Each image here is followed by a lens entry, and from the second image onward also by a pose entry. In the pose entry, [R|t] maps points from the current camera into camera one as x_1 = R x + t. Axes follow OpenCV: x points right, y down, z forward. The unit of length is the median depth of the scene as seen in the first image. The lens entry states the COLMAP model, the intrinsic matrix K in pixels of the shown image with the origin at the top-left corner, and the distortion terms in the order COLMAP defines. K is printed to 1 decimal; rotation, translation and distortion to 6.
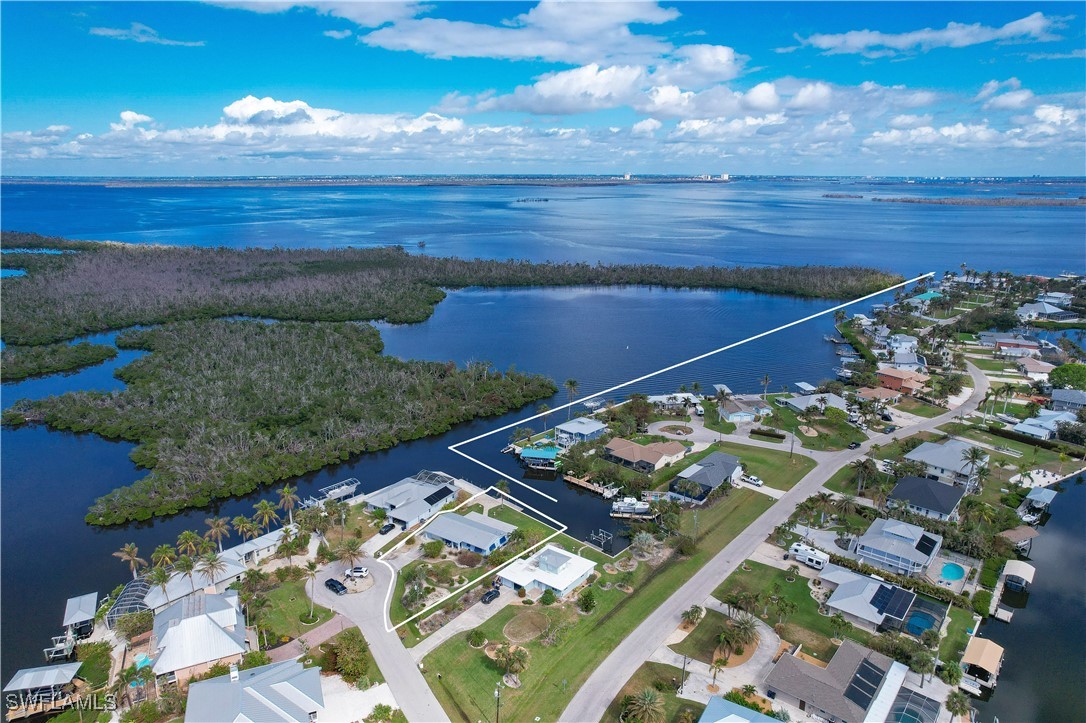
lens RADIAL K [[698.2, 0, 532.7], [0, 698.2, 360.5], [0, 0, 1]] dist [-0.082306, 0.096494]
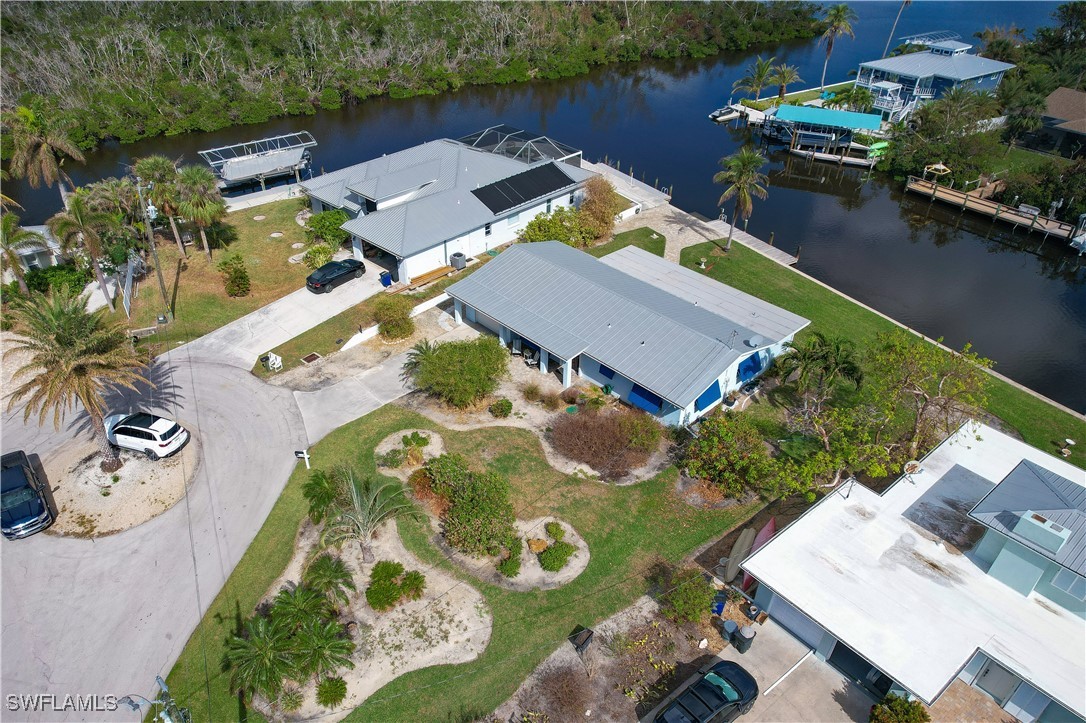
lens RADIAL K [[753.0, 0, 503.1], [0, 753.0, 365.2], [0, 0, 1]] dist [-0.079836, 0.086866]
pose [[0.969625, 0.131615, -0.206165, -0.053397], [-0.056948, 0.941199, 0.333018, 0.129121], [0.237873, -0.311162, 0.920106, 0.544177]]
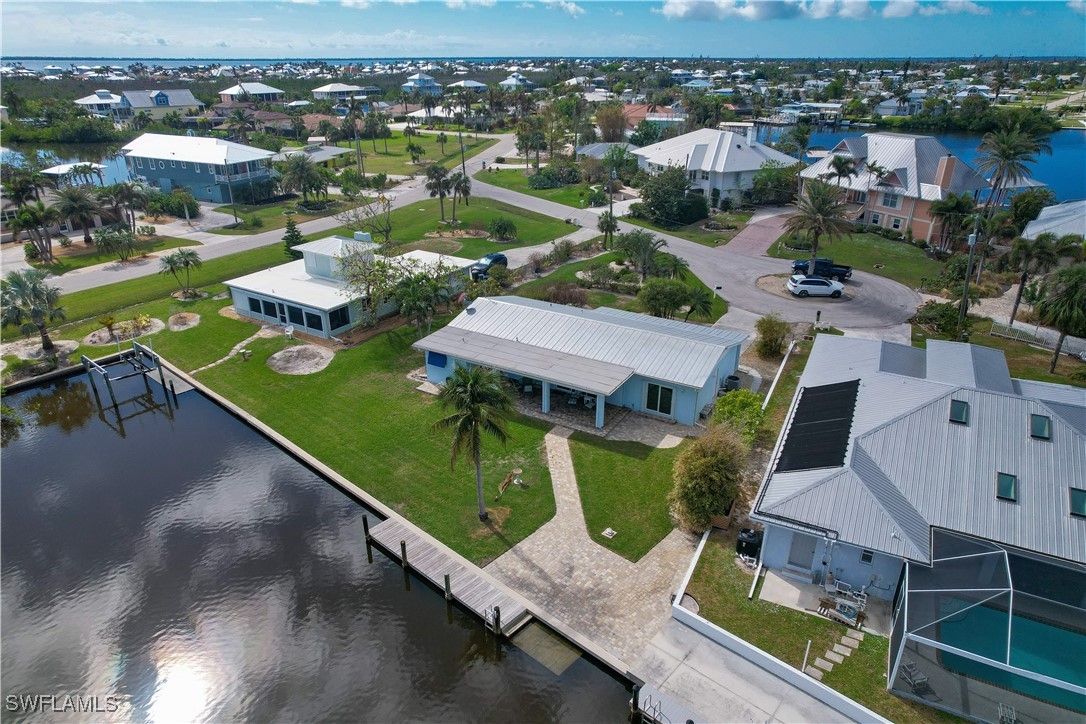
lens RADIAL K [[682.7, 0, 544.5], [0, 682.7, 365.7], [0, 0, 1]] dist [-0.043886, 0.002185]
pose [[-0.996920, 0.036525, -0.069396, -0.040432], [-0.016296, 0.769110, 0.638908, 0.056037], [0.076709, 0.638072, -0.766146, 0.915522]]
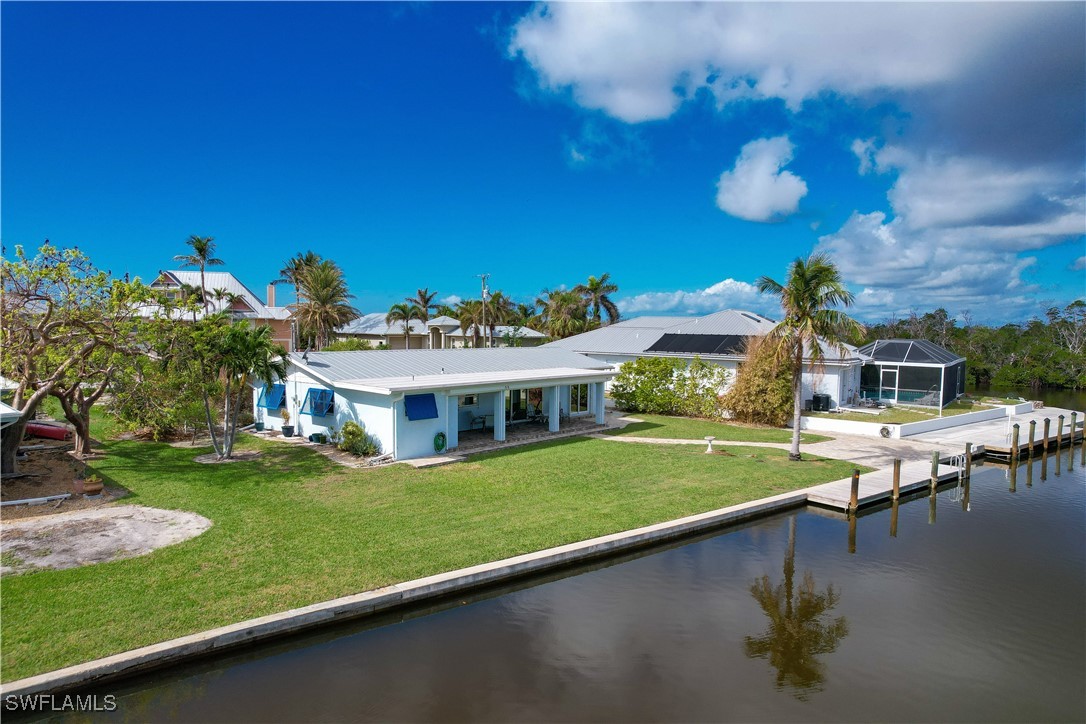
lens RADIAL K [[692.3, 0, 534.2], [0, 692.3, 365.4], [0, 0, 1]] dist [-0.086166, 0.101870]
pose [[-0.123164, 0.062011, -0.990447, 0.089349], [-0.273620, 0.957238, 0.093957, 0.160382], [0.953920, 0.282578, -0.100930, 0.785931]]
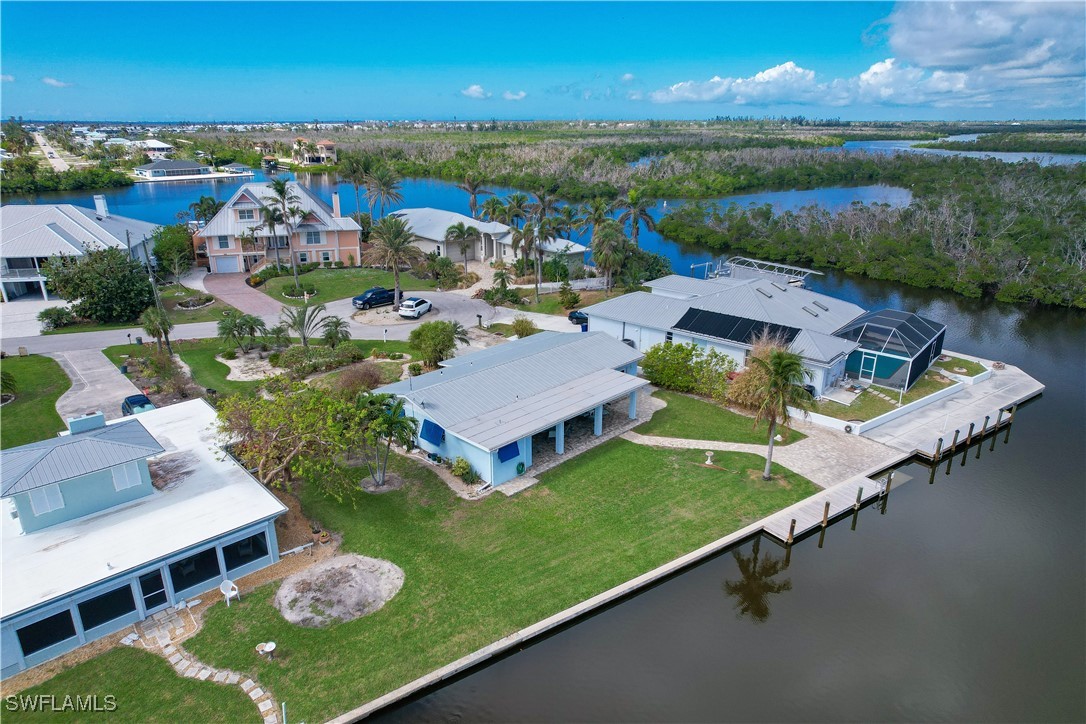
lens RADIAL K [[698.2, 0, 532.7], [0, 698.2, 361.0], [0, 0, 1]] dist [-0.082306, 0.096494]
pose [[-0.176368, 0.328899, -0.927750, 0.128792], [-0.255959, 0.894777, 0.365868, 0.098595], [0.950463, 0.301993, -0.073626, 0.769729]]
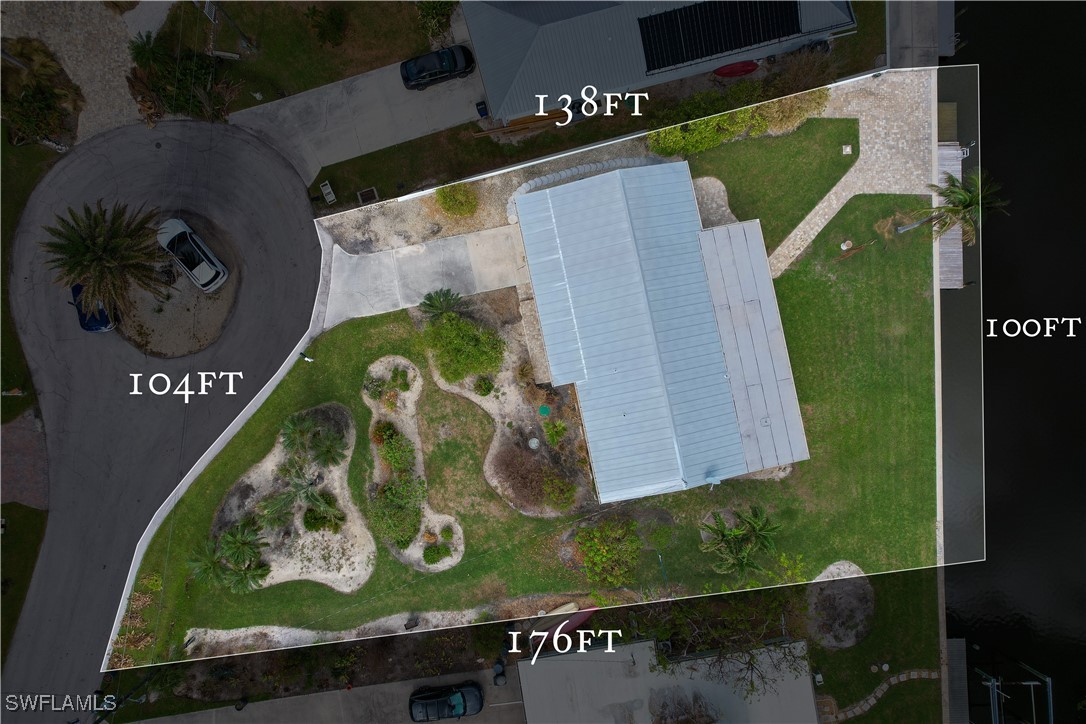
lens RADIAL K [[698.2, 0, 532.7], [0, 698.2, 361.0], [0, 0, 1]] dist [-0.082306, 0.096494]
pose [[0.725194, 0.688535, -0.003669, -0.085295], [-0.191238, 0.206533, 0.959569, 0.015610], [0.661454, -0.695172, 0.281451, 0.673703]]
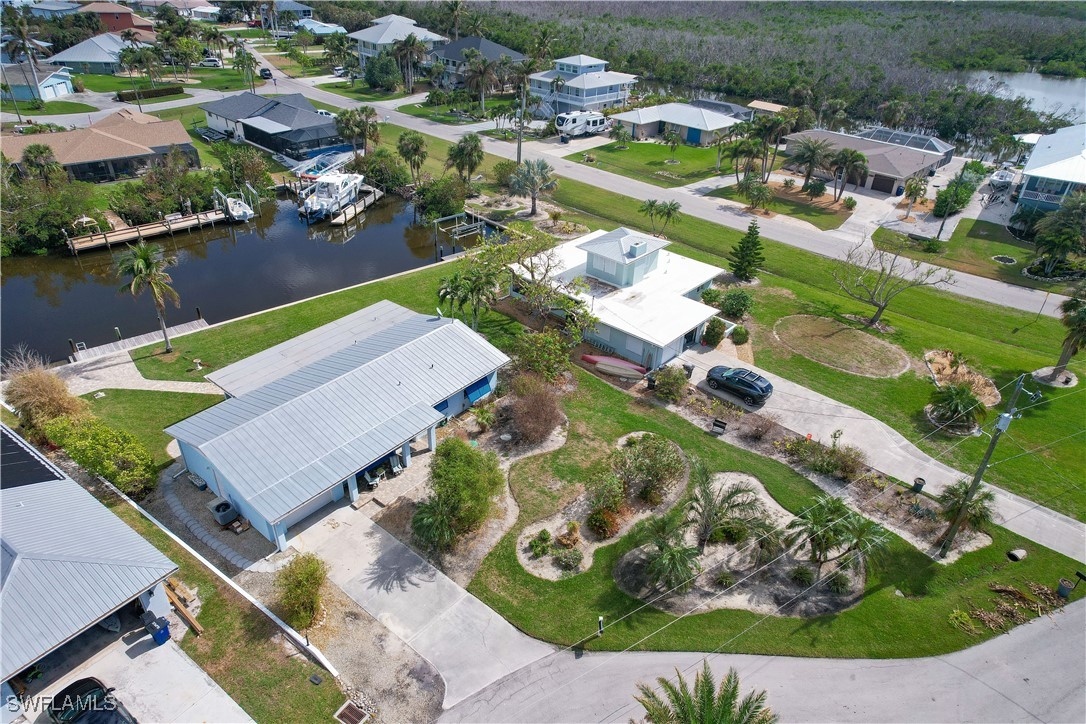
lens RADIAL K [[702.3, 0, 543.0], [0, 702.3, 362.0], [0, 0, 1]] dist [-0.087578, 0.102861]
pose [[0.071492, -0.511238, 0.856461, -0.222362], [0.232207, 0.843596, 0.484176, 0.097402], [-0.970036, 0.164261, 0.179023, 0.664748]]
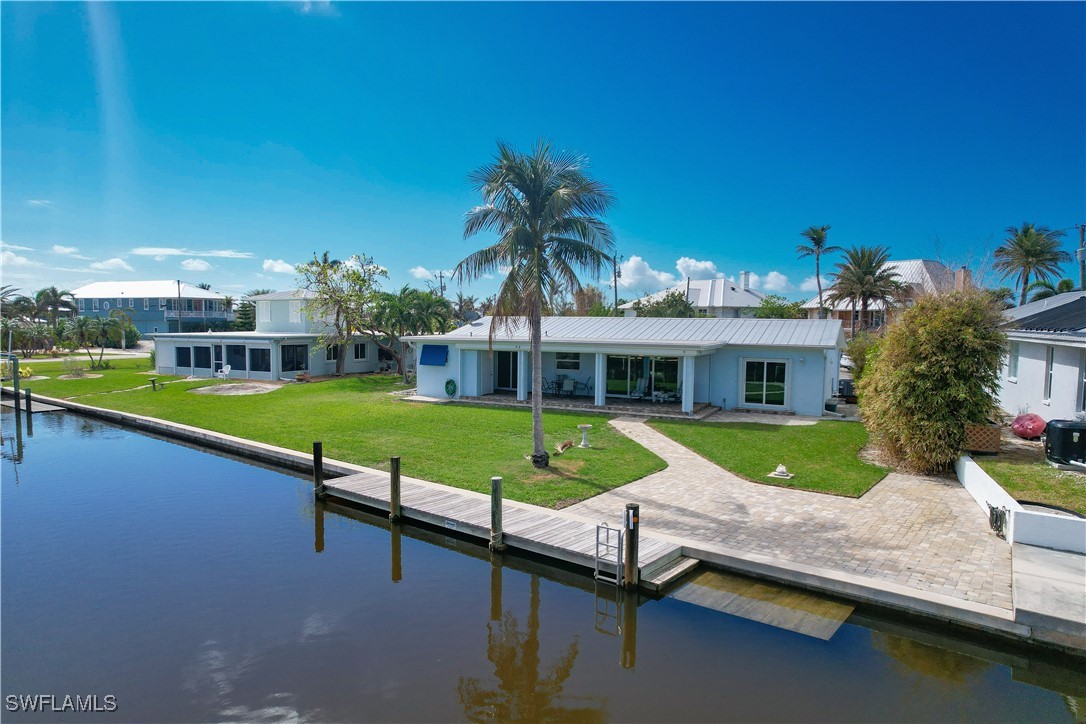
lens RADIAL K [[682.7, 0, 544.5], [0, 682.7, 365.7], [0, 0, 1]] dist [-0.043886, 0.002185]
pose [[-0.989935, 0.005940, -0.141401, -0.025569], [-0.040815, 0.944686, 0.325426, 0.138551], [0.135513, 0.327922, -0.934935, 0.893259]]
